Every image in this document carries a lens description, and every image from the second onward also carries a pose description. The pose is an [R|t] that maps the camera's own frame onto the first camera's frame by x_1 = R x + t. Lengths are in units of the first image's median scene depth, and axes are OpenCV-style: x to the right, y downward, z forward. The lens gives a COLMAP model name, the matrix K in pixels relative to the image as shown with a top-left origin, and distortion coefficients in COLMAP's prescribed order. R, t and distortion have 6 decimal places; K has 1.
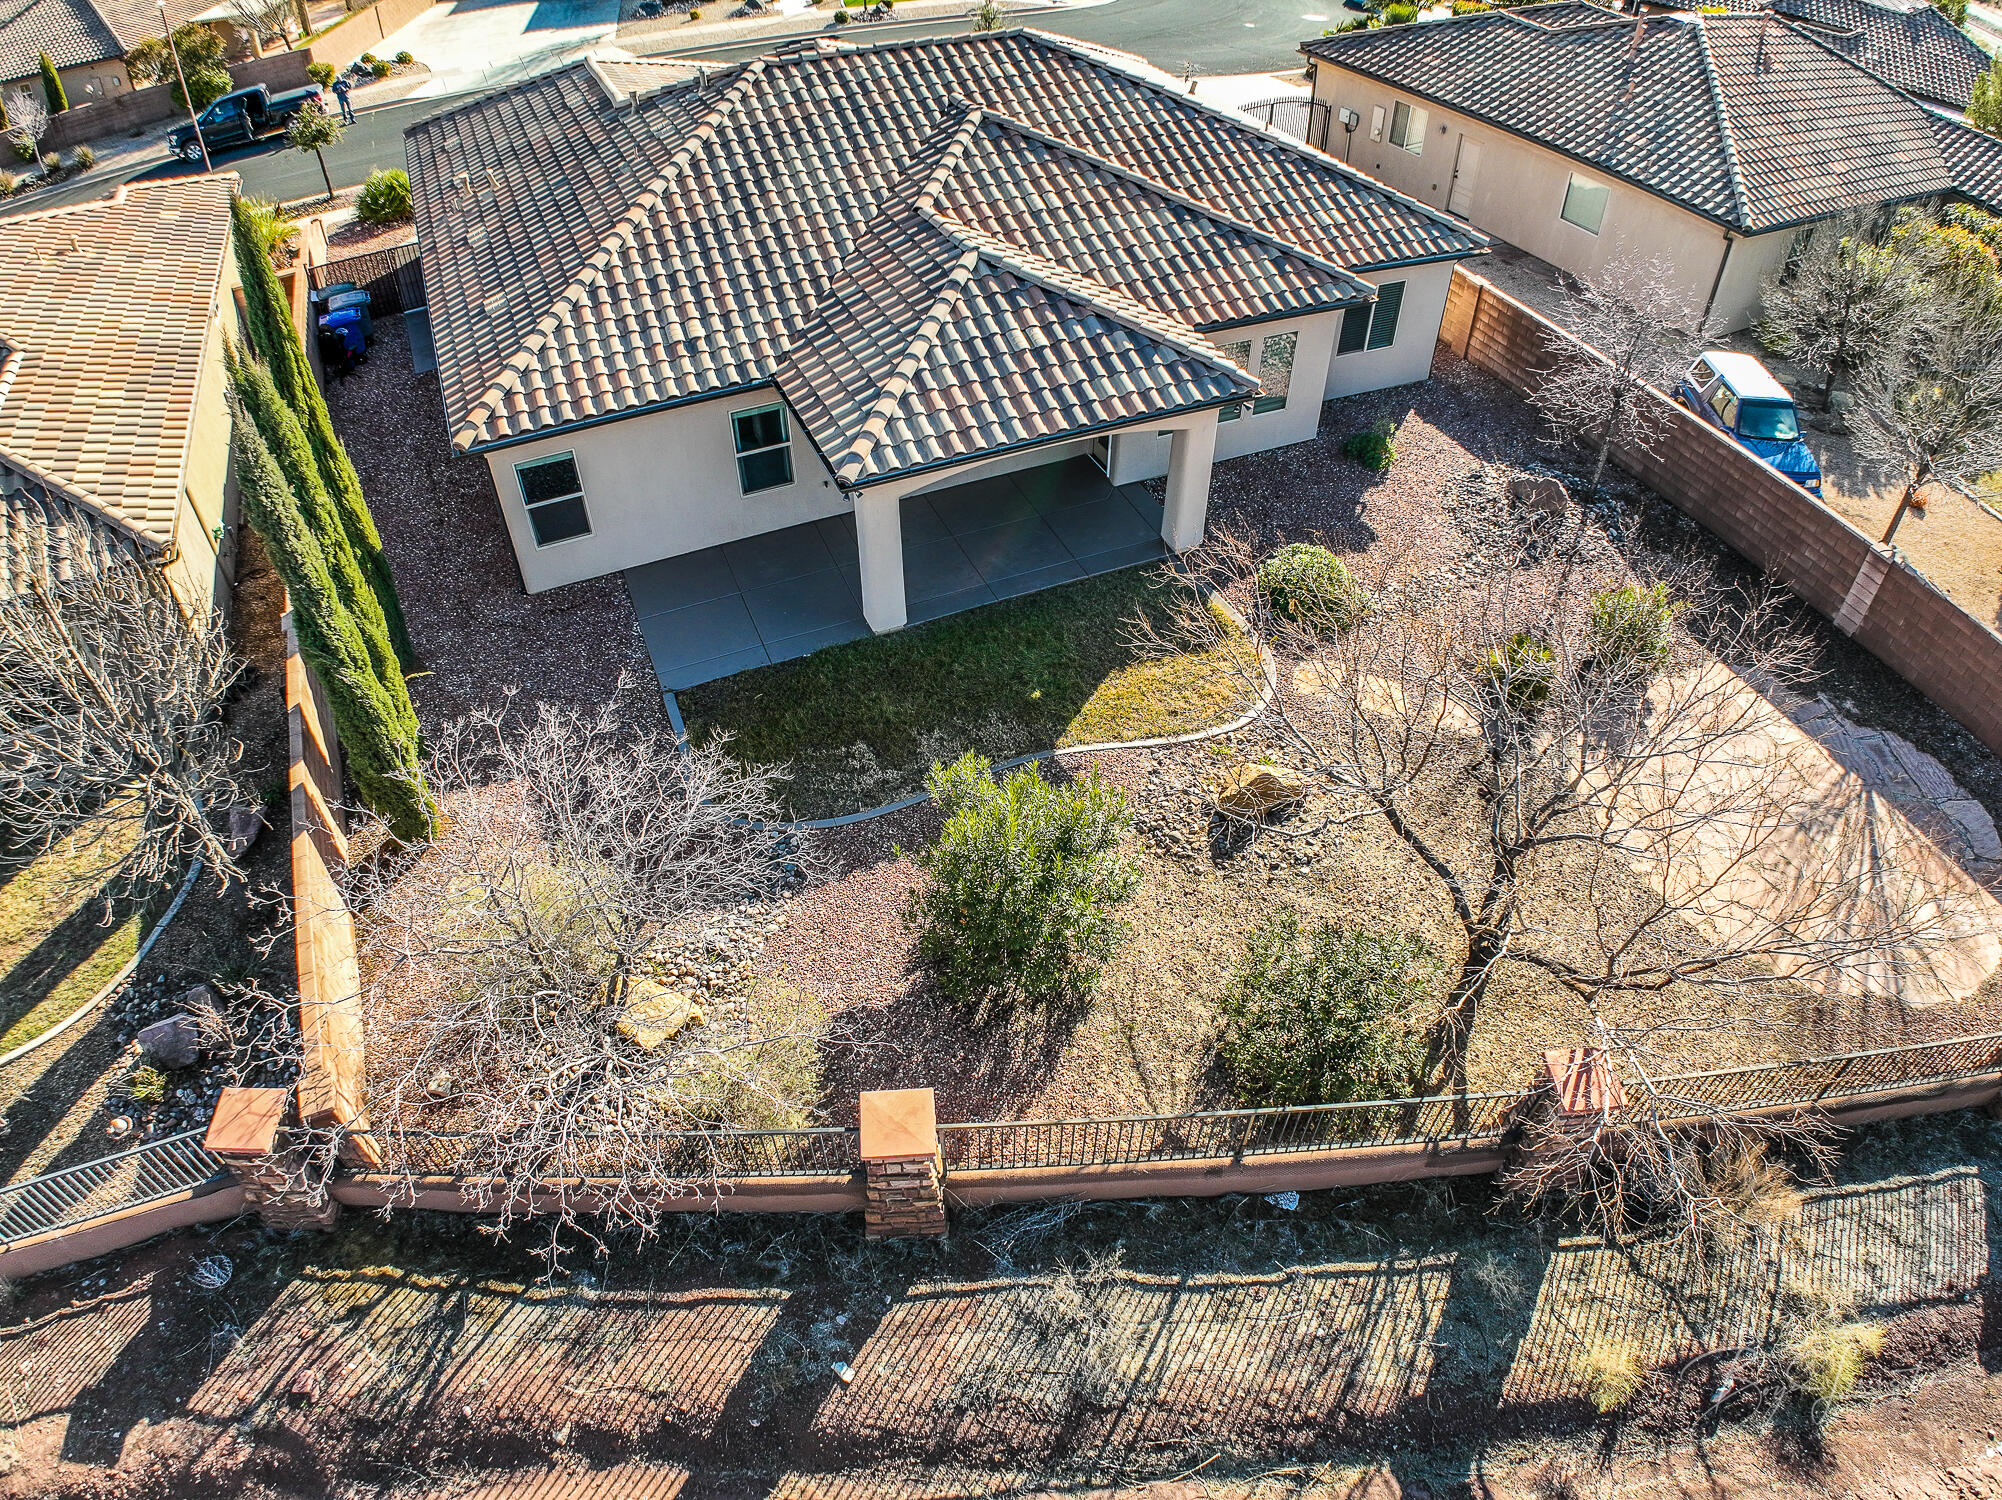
lens RADIAL K [[1245.1, 0, 1001.0], [0, 1245.1, 750.0], [0, 0, 1]] dist [-0.179814, 0.030023]
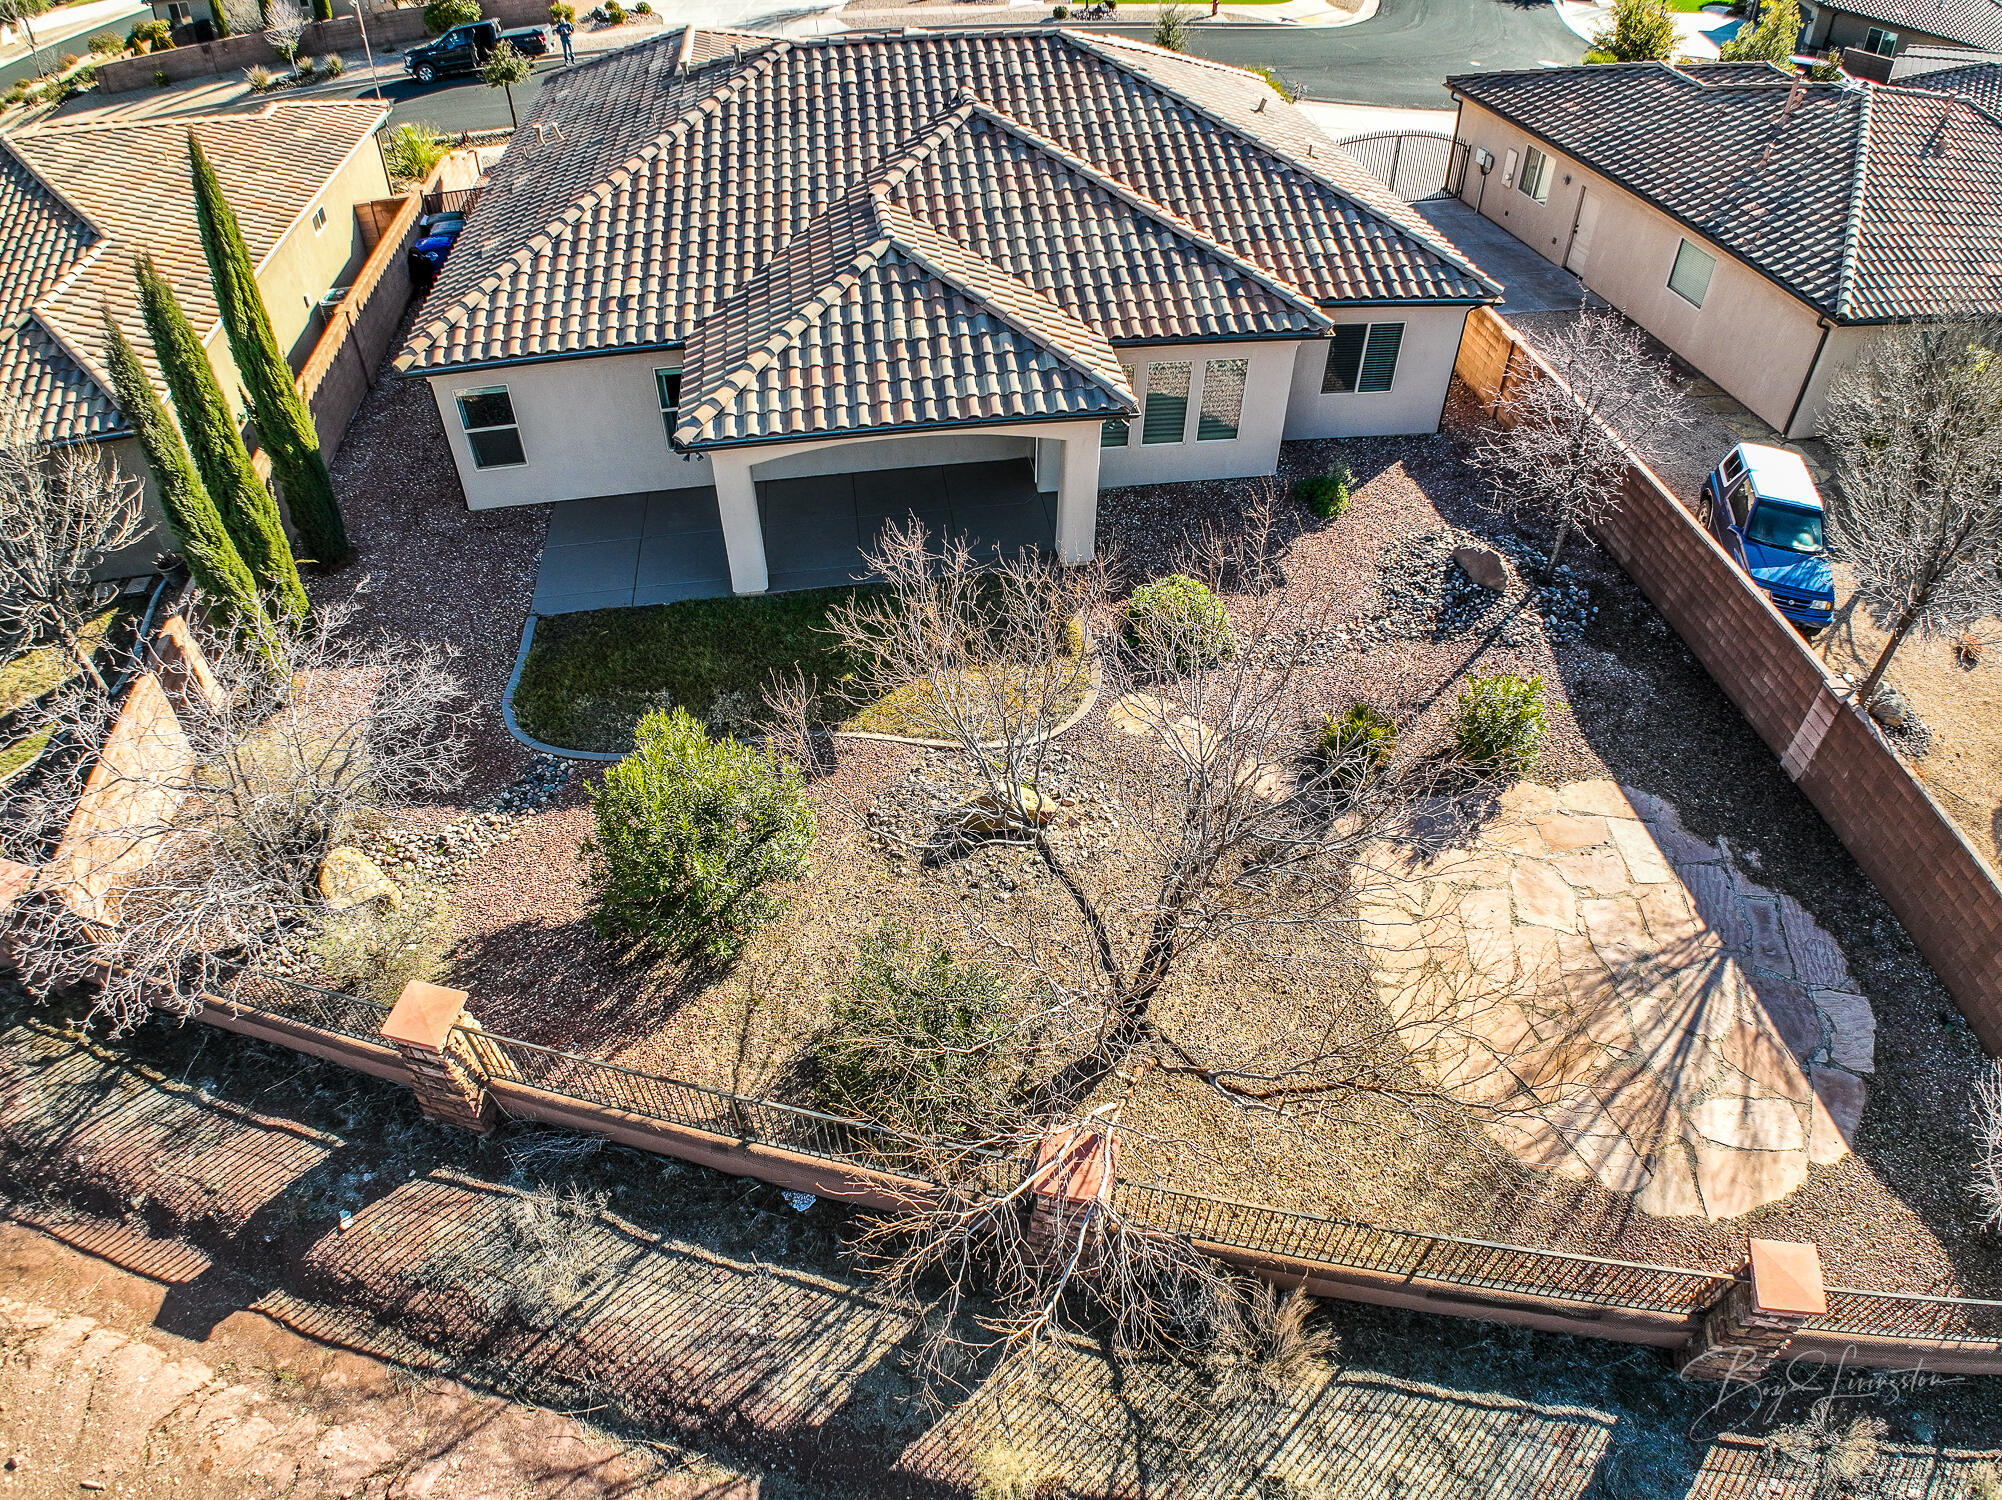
lens RADIAL K [[1245.1, 0, 1001.0], [0, 1245.1, 750.0], [0, 0, 1]] dist [-0.179814, 0.030023]
pose [[0.963585, 0.188563, -0.189599, 0.338705], [-0.188939, 0.981854, 0.016260, -0.024995], [0.189225, 0.020154, 0.981727, 0.029762]]
